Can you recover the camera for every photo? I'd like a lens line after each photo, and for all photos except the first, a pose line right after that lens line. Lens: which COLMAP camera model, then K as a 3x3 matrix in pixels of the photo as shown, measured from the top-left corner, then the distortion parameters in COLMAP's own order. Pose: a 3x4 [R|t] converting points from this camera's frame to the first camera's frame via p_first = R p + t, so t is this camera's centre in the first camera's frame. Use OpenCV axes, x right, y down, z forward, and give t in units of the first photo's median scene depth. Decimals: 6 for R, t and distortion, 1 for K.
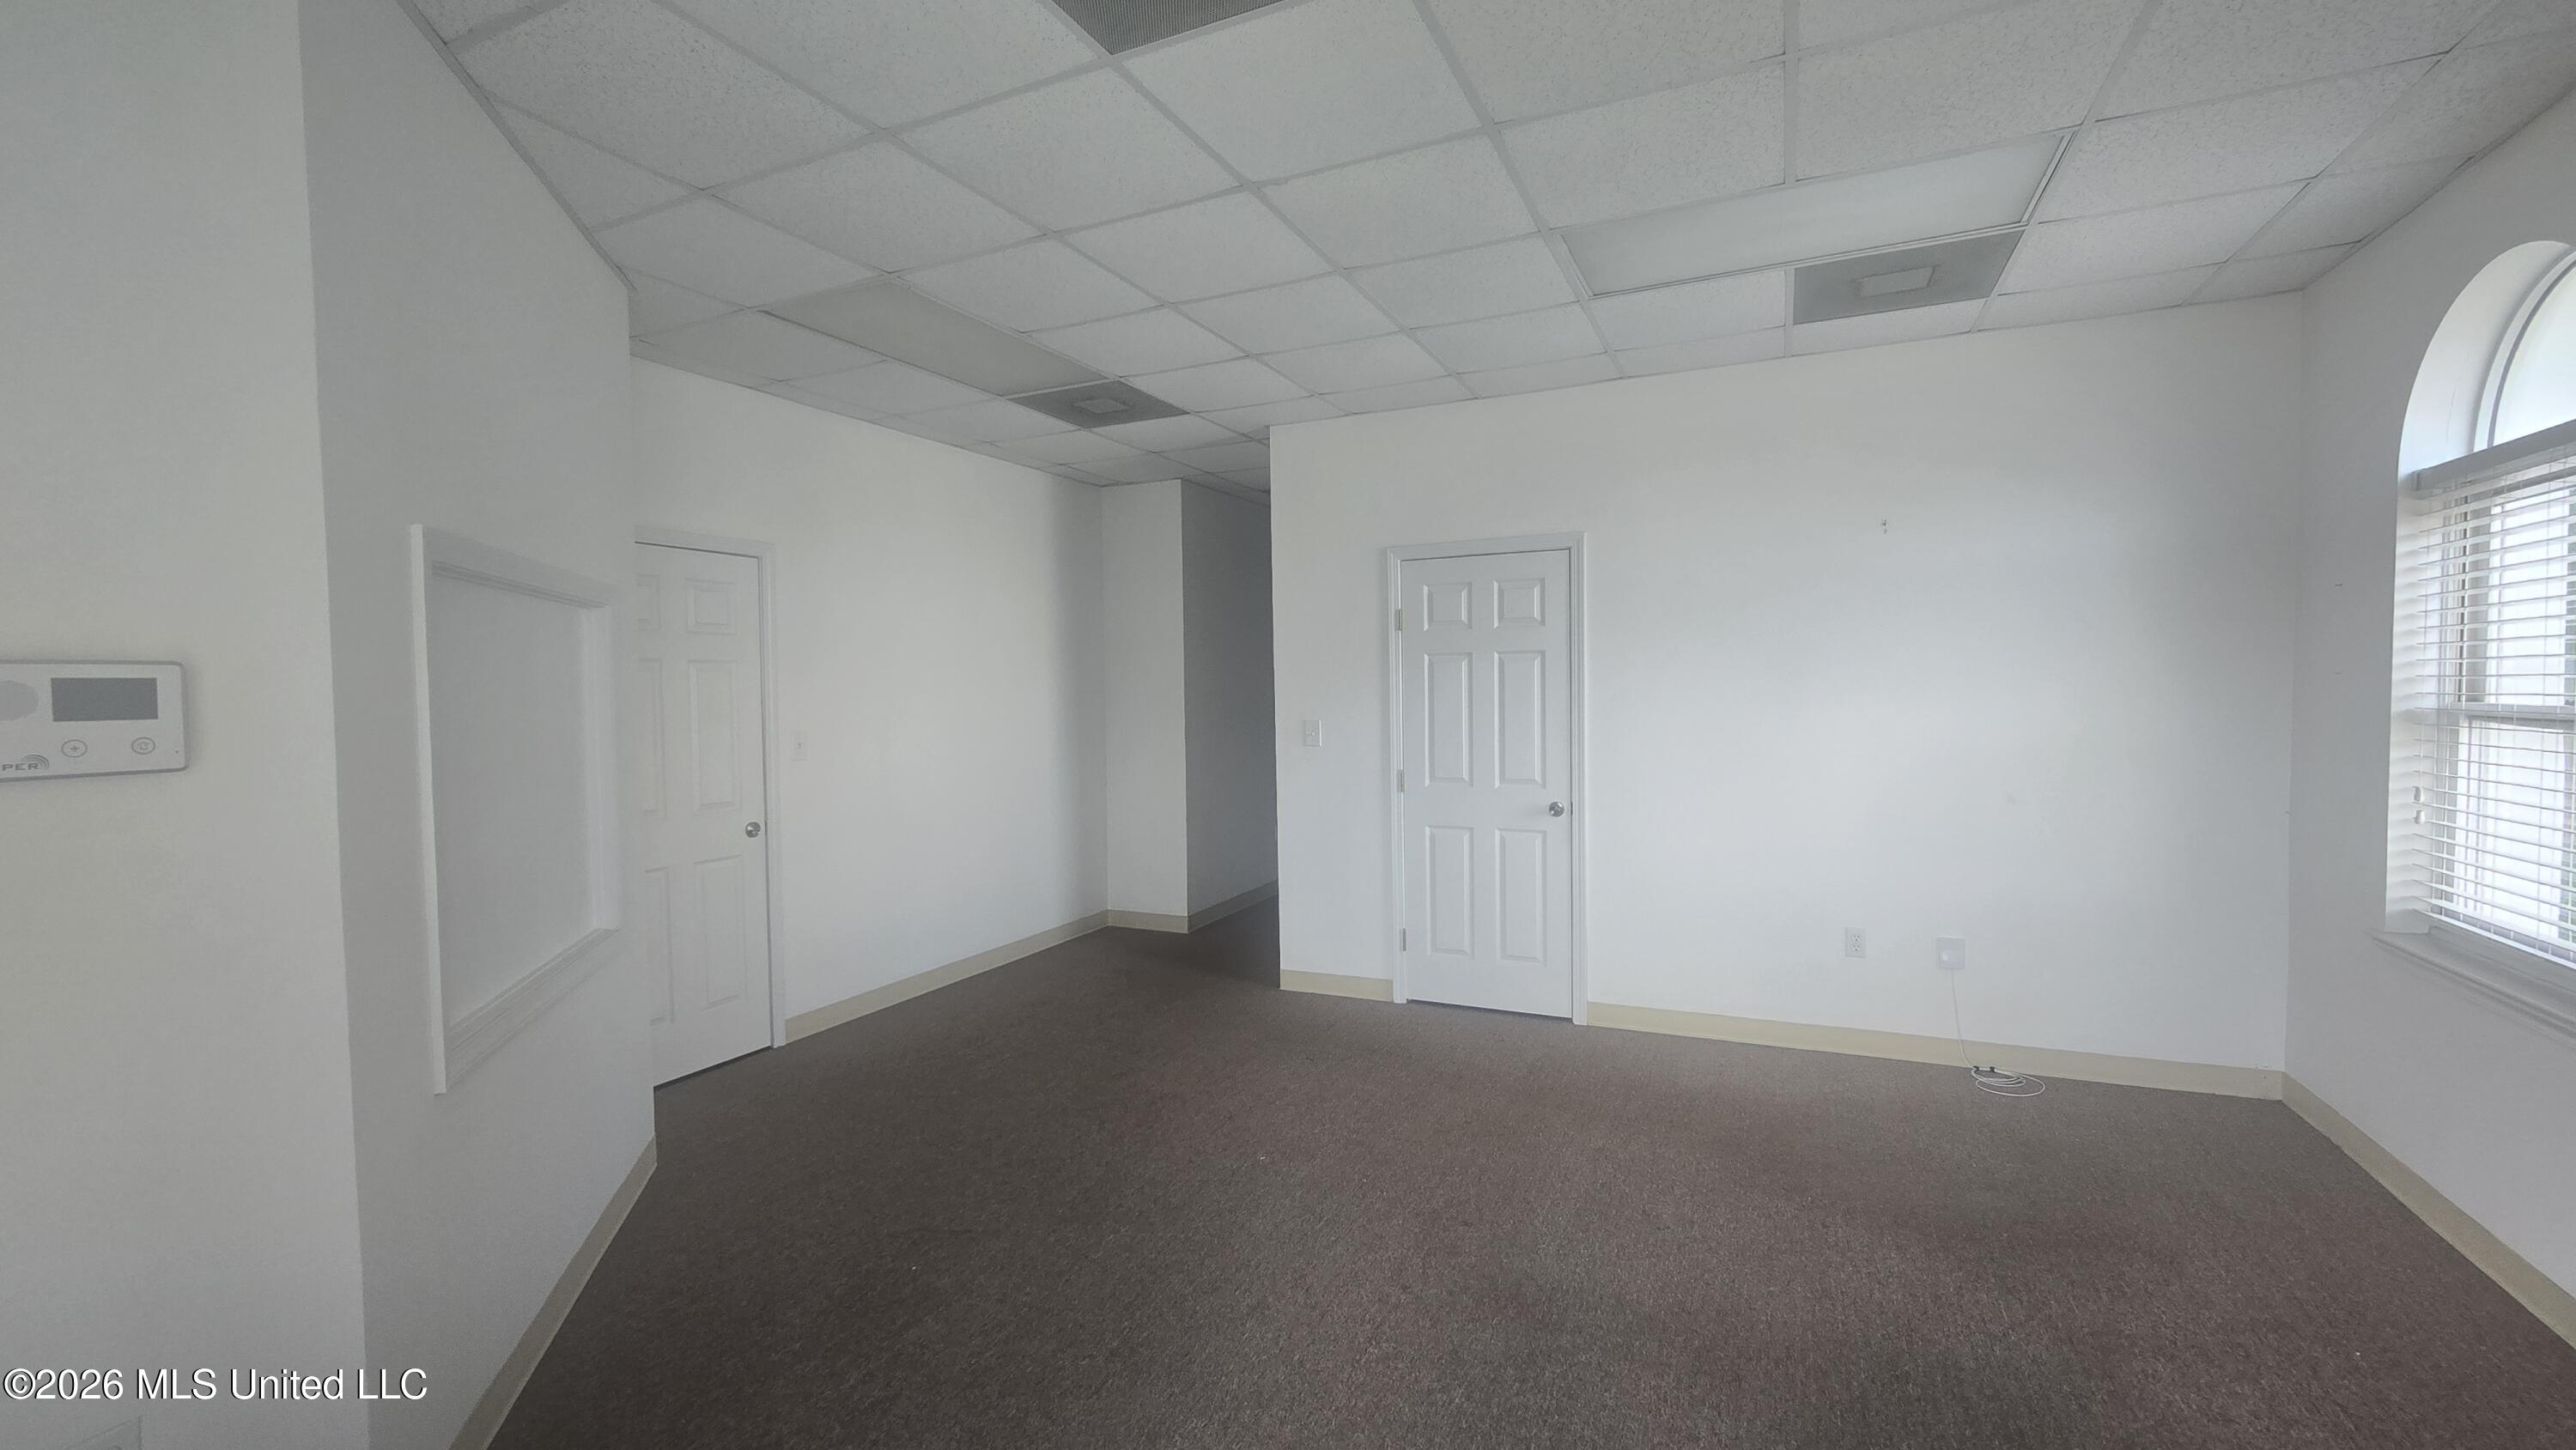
lens RADIAL K [[1070.5, 0, 1278.4], [0, 1070.5, 718.8], [0, 0, 1]] dist [0.002295, 0.000173]
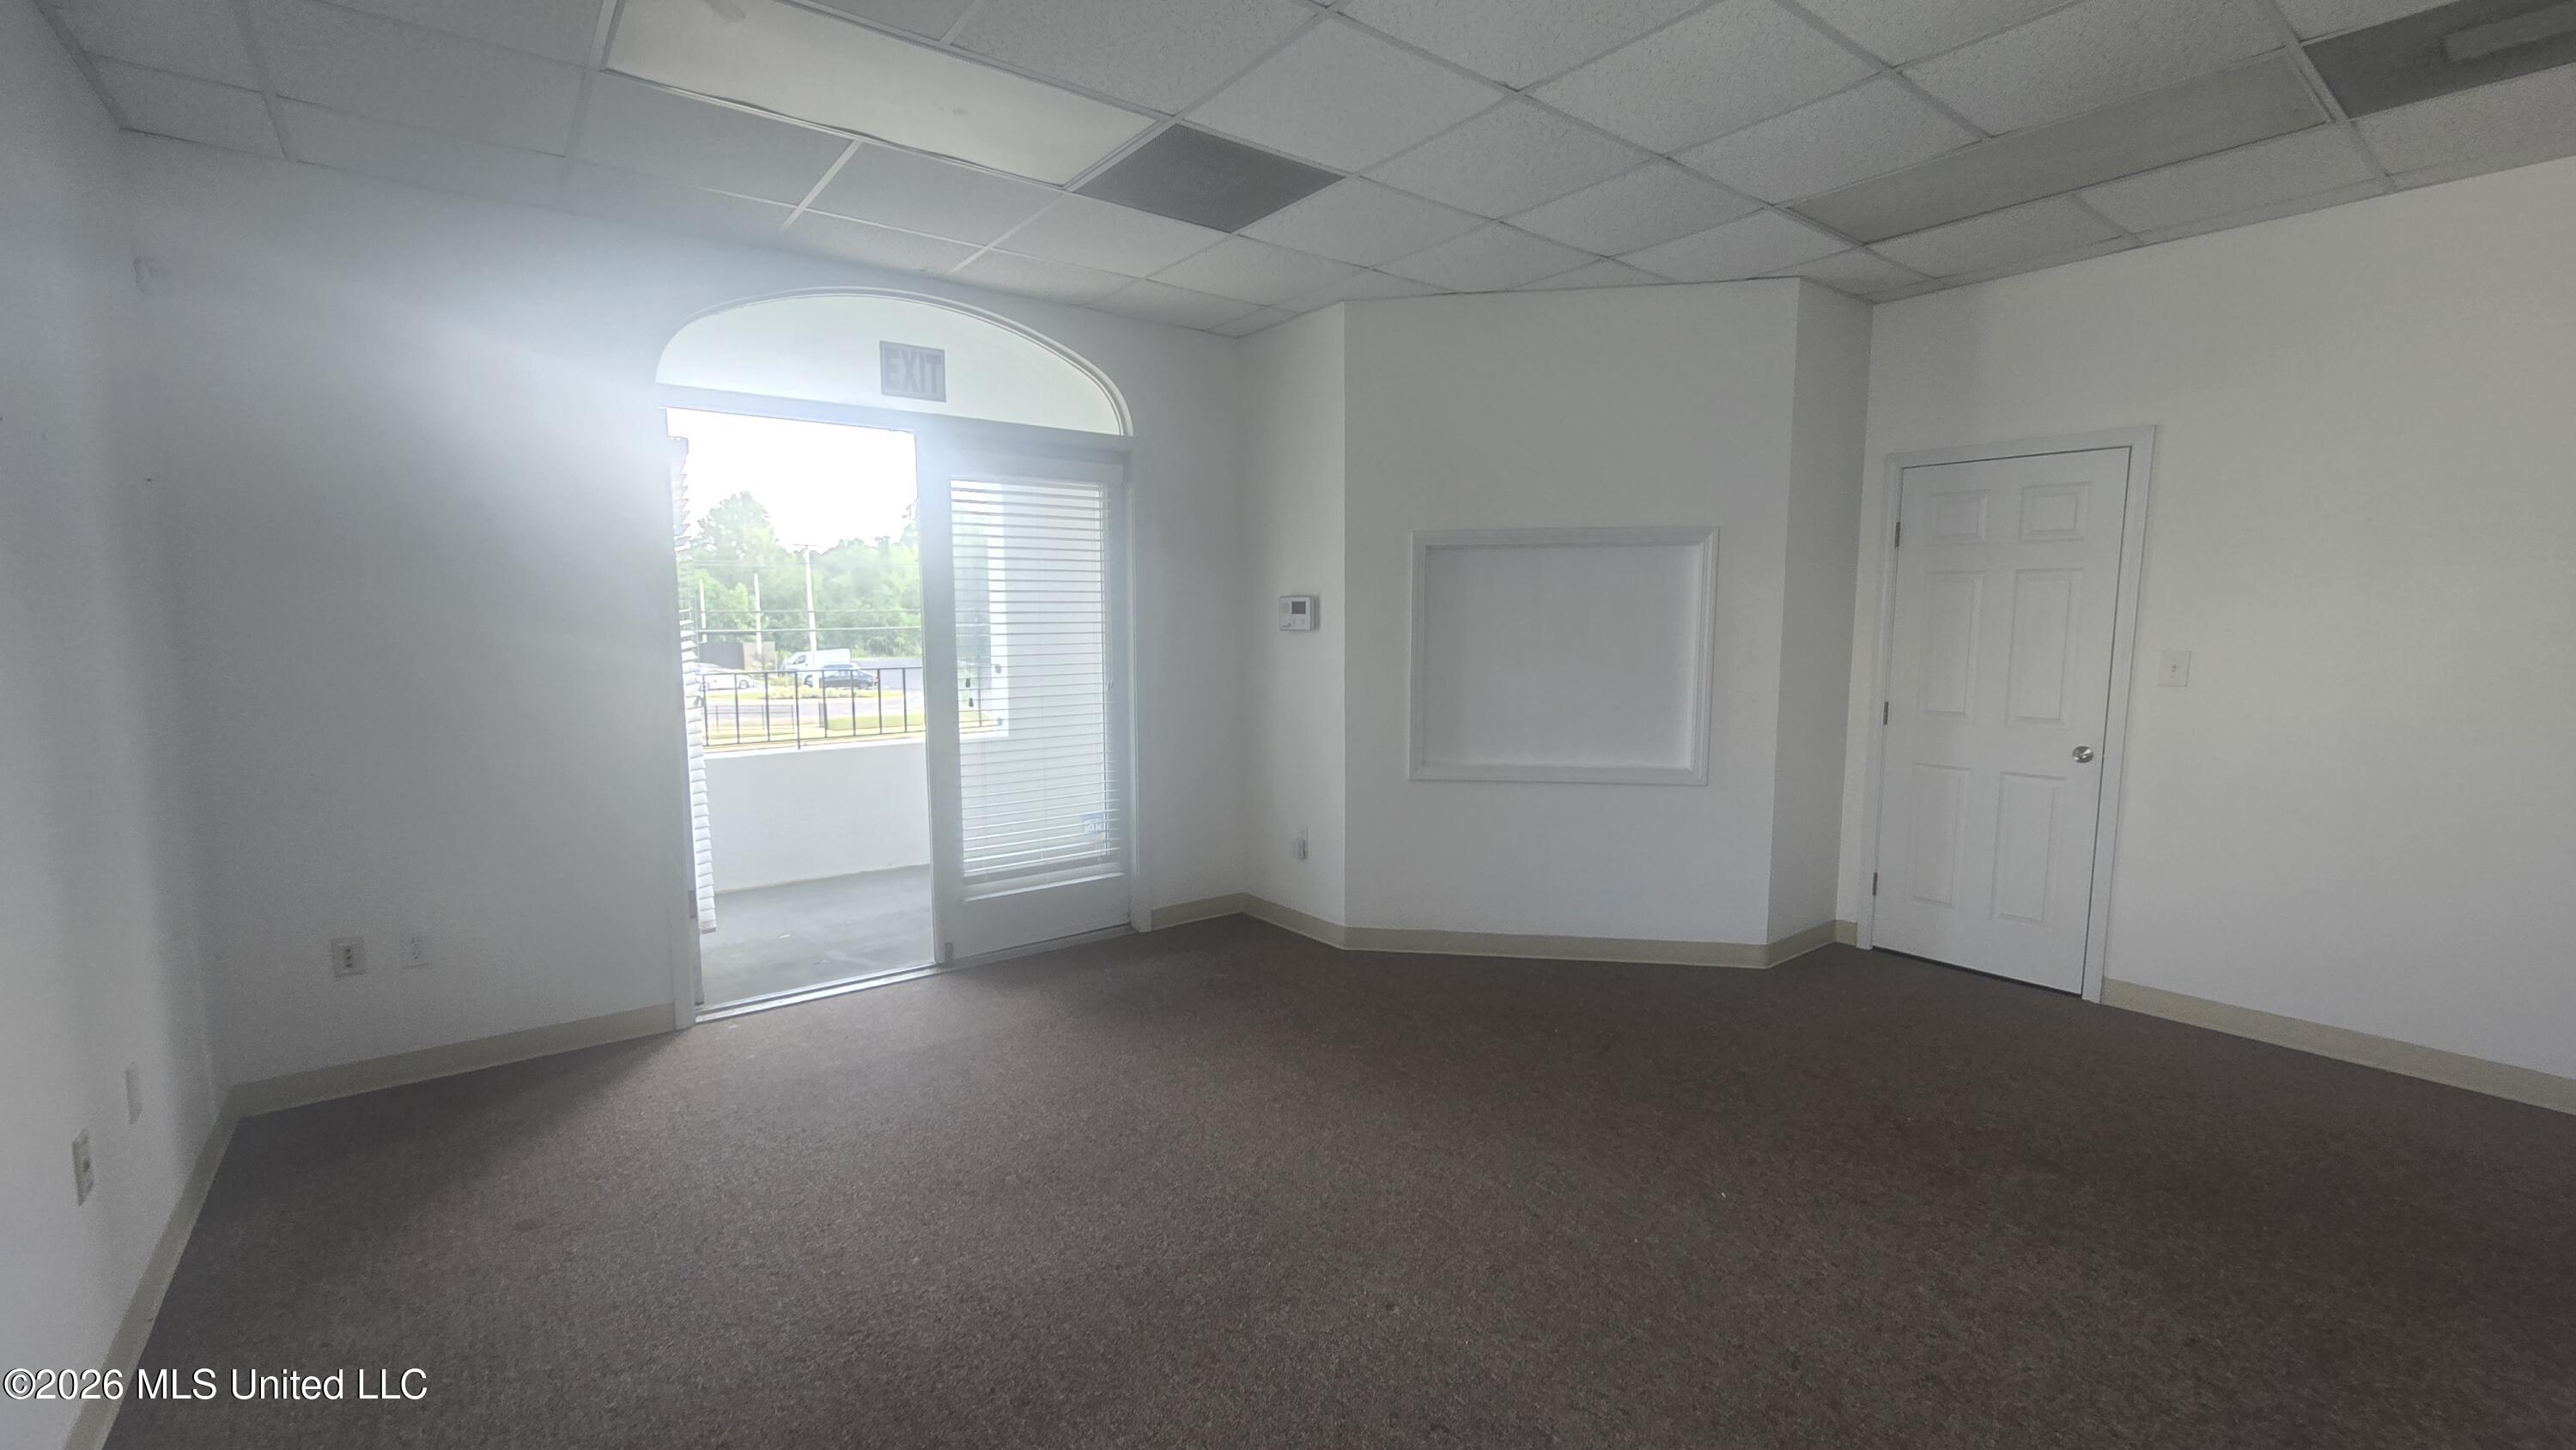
lens RADIAL K [[1070.5, 0, 1278.4], [0, 1070.5, 718.8], [0, 0, 1]] dist [0.002295, 0.000173]
pose [[-0.462700, 0.119340, -0.878446, 0.935697], [-0.011838, 0.989978, 0.140727, -0.070249], [0.886436, 0.075513, -0.456650, 1.208912]]
